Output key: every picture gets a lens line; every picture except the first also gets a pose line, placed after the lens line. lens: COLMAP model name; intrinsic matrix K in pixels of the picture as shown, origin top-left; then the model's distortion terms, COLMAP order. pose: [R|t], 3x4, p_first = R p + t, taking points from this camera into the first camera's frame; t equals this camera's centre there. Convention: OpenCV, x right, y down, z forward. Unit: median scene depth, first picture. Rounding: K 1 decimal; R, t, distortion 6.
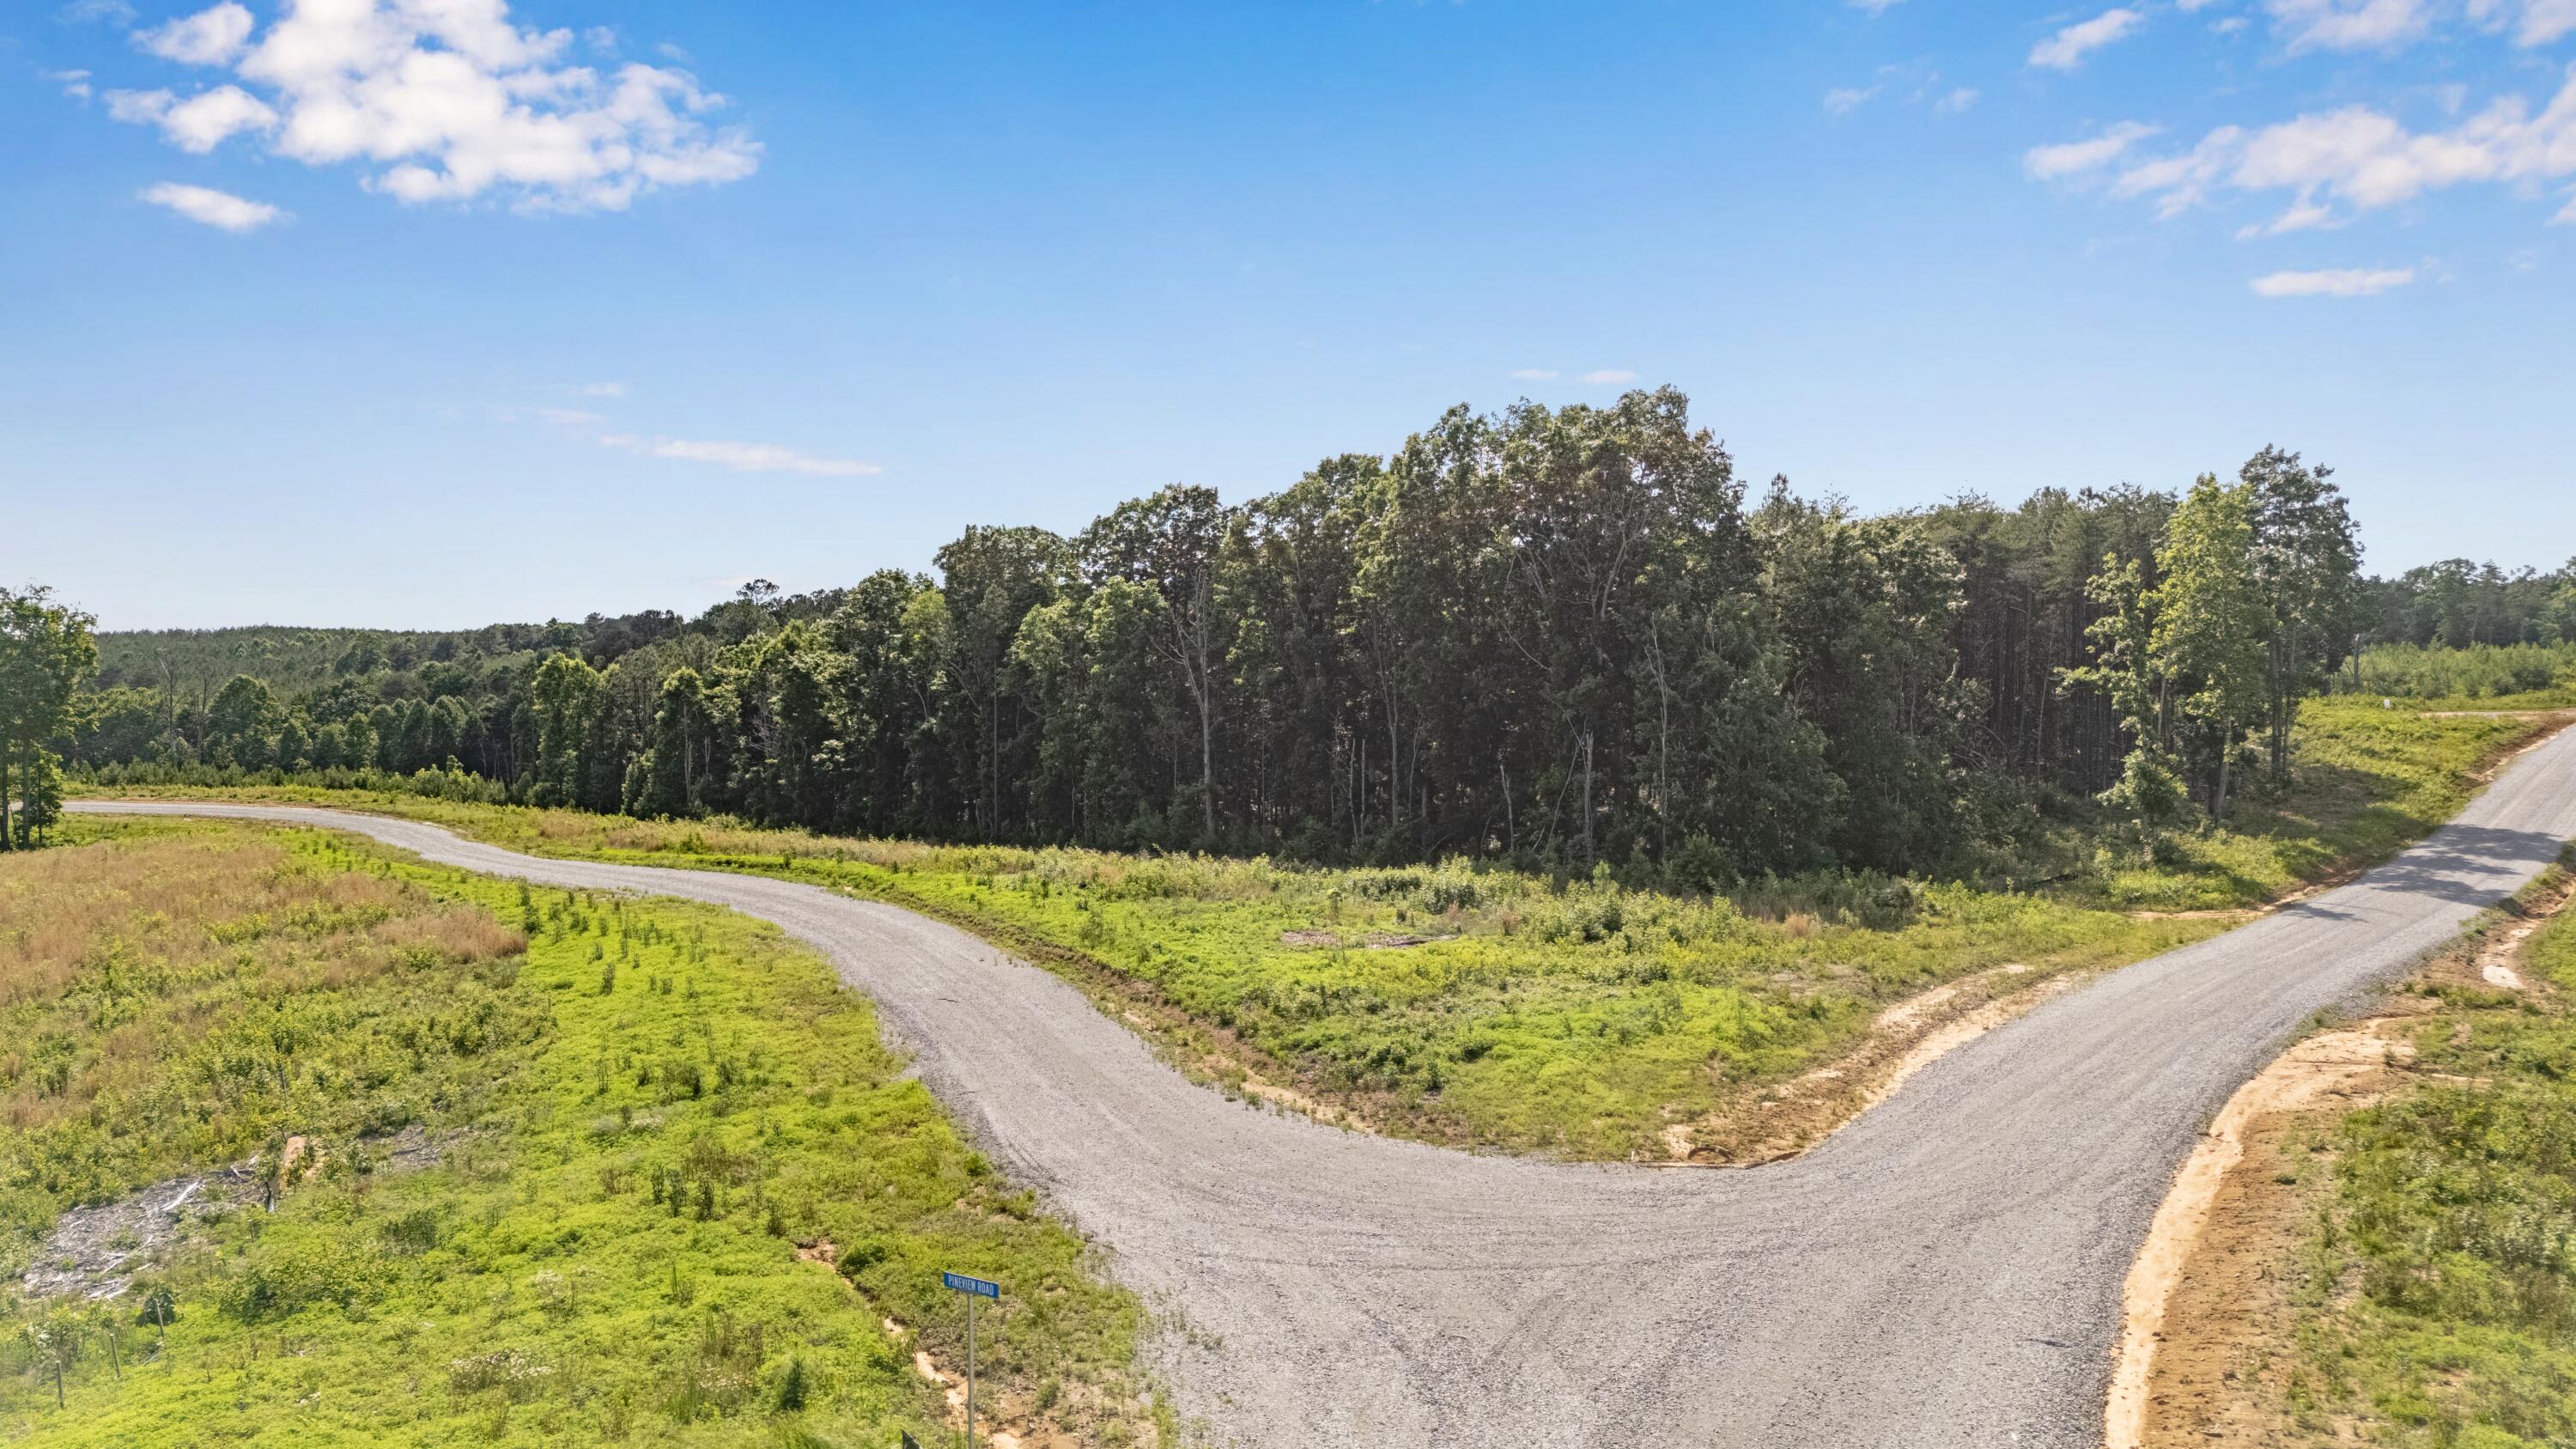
lens RADIAL K [[1764.7, 0, 1265.4], [0, 1764.7, 793.6], [0, 0, 1]] dist [0.000287, -0.002241]
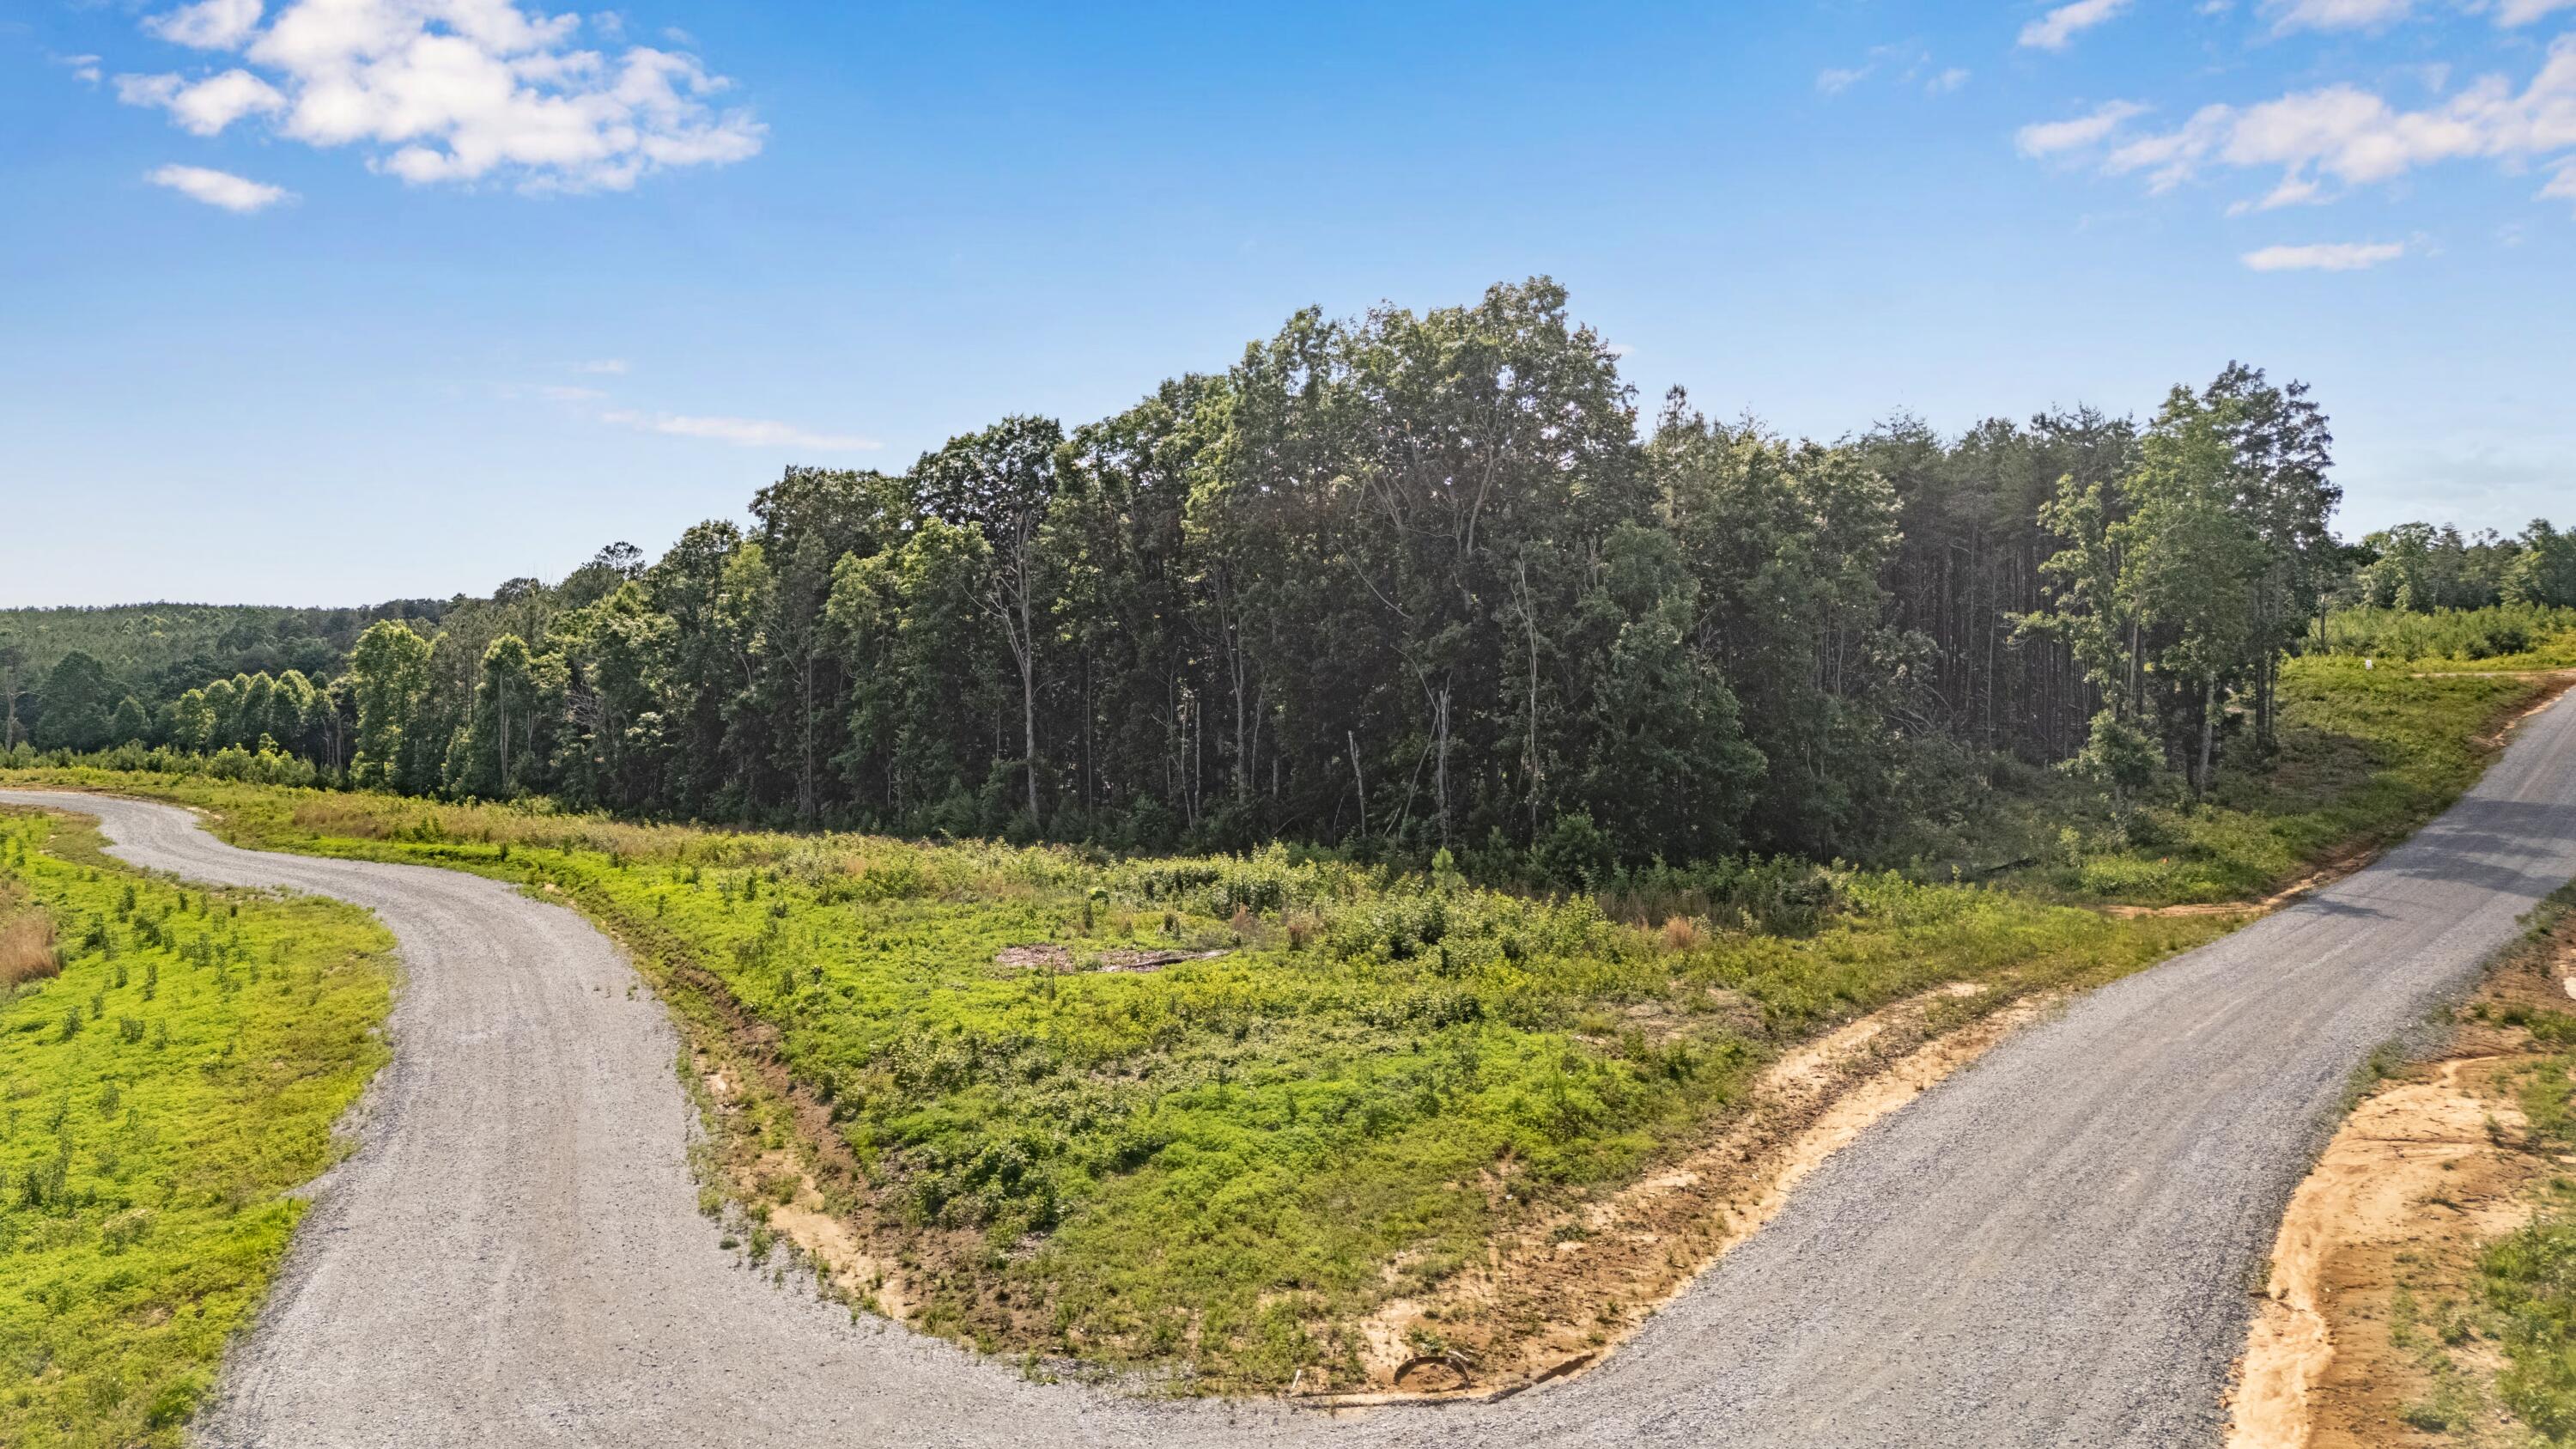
lens RADIAL K [[1791.5, 0, 1288.0], [0, 1791.5, 724.5], [0, 0, 1]] dist [0.051891, -0.050864]
pose [[0.999167, -0.004863, 0.040517, 0.073243], [0.005934, 0.999635, -0.026349, 0.003029], [-0.040374, 0.026567, 0.998831, 0.164106]]
